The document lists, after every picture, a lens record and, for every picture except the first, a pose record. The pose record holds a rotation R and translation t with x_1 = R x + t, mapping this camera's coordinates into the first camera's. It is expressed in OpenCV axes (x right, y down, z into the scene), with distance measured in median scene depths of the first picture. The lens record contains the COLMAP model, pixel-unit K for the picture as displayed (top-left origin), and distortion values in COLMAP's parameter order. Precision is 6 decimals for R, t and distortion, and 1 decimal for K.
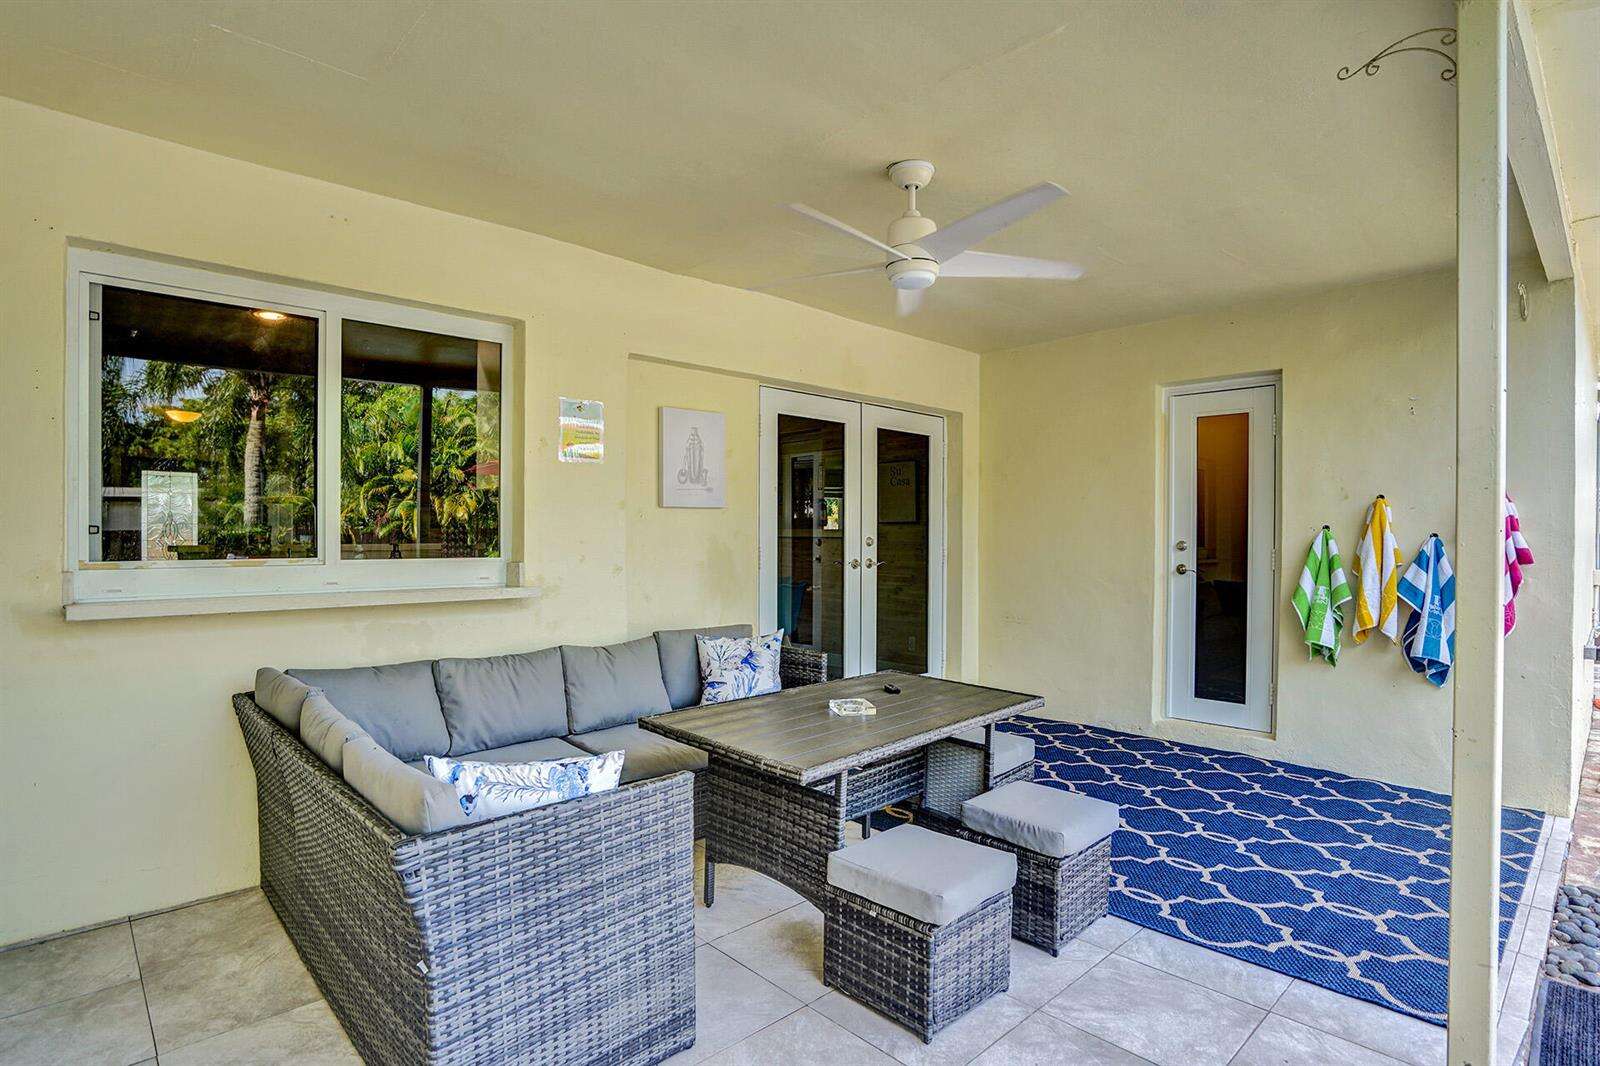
lens RADIAL K [[807.5, 0, 784.1], [0, 807.5, 537.3], [0, 0, 1]] dist [-0.034981, -0.000259]
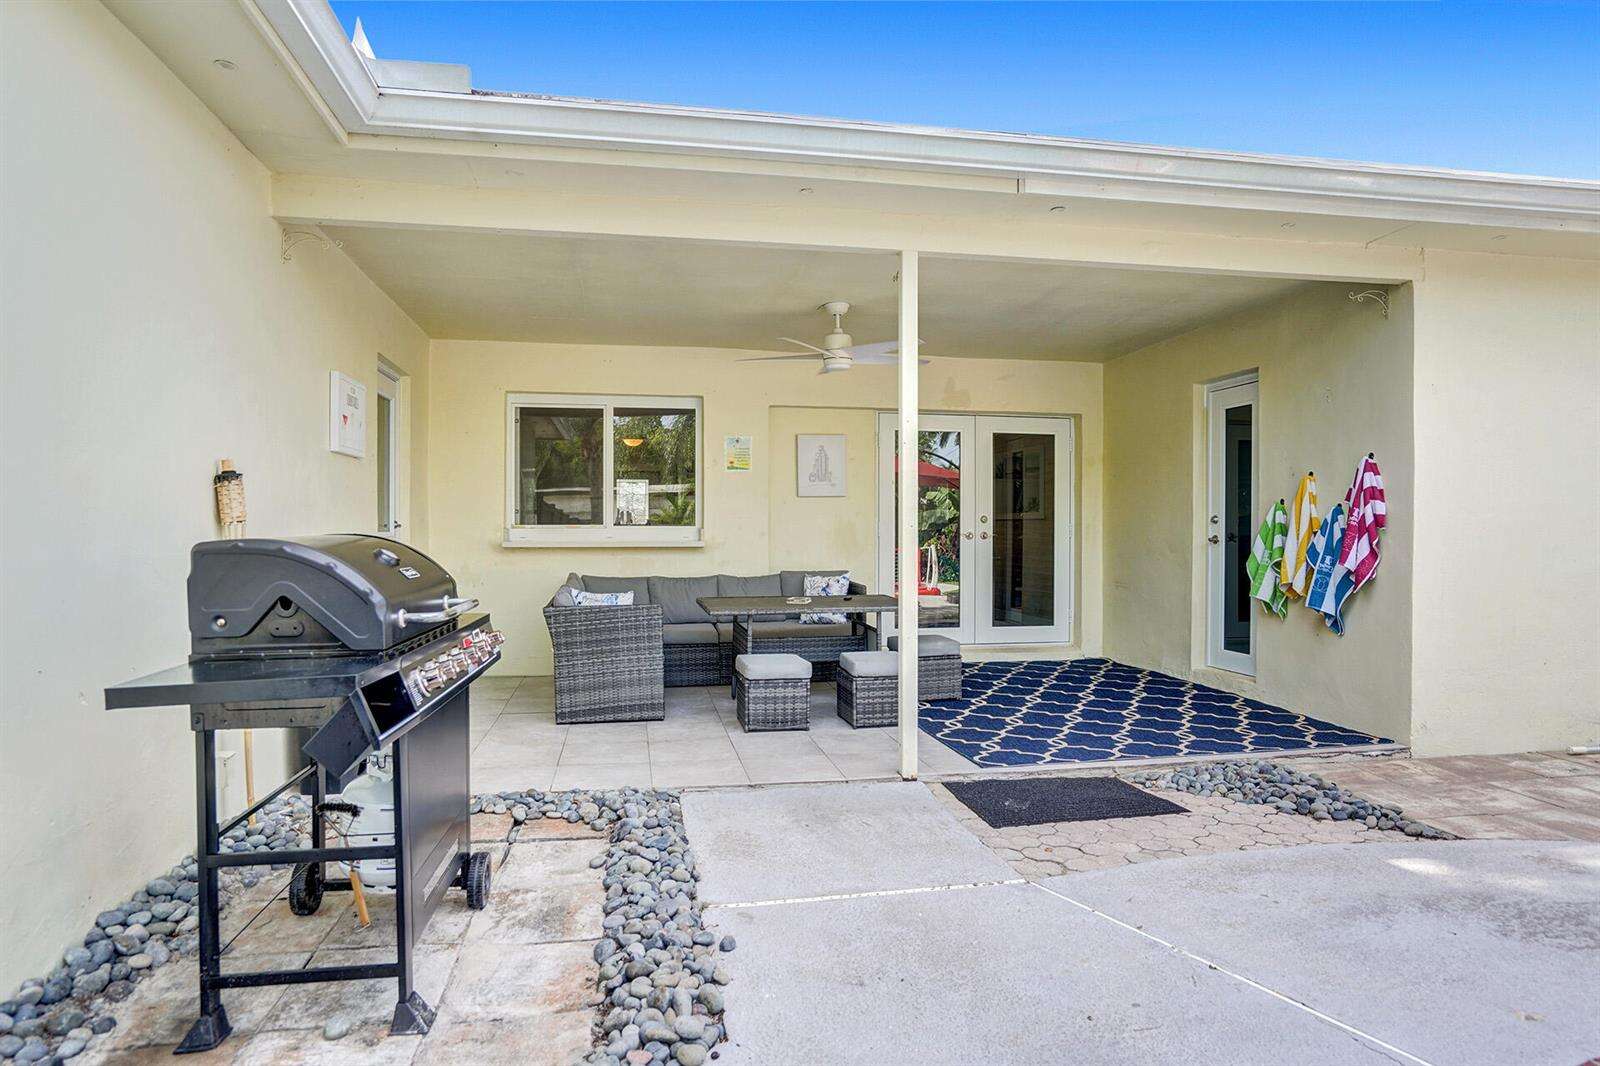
lens RADIAL K [[885.9, 0, 793.7], [0, 885.9, 532.4], [0, 0, 1]] dist [0.001878, 0.000230]
pose [[0.849353, -0.001489, -0.527824, 0.730064], [0.001060, 0.999999, -0.001116, 0.033680], [0.527825, 0.000388, 0.849353, -0.478858]]
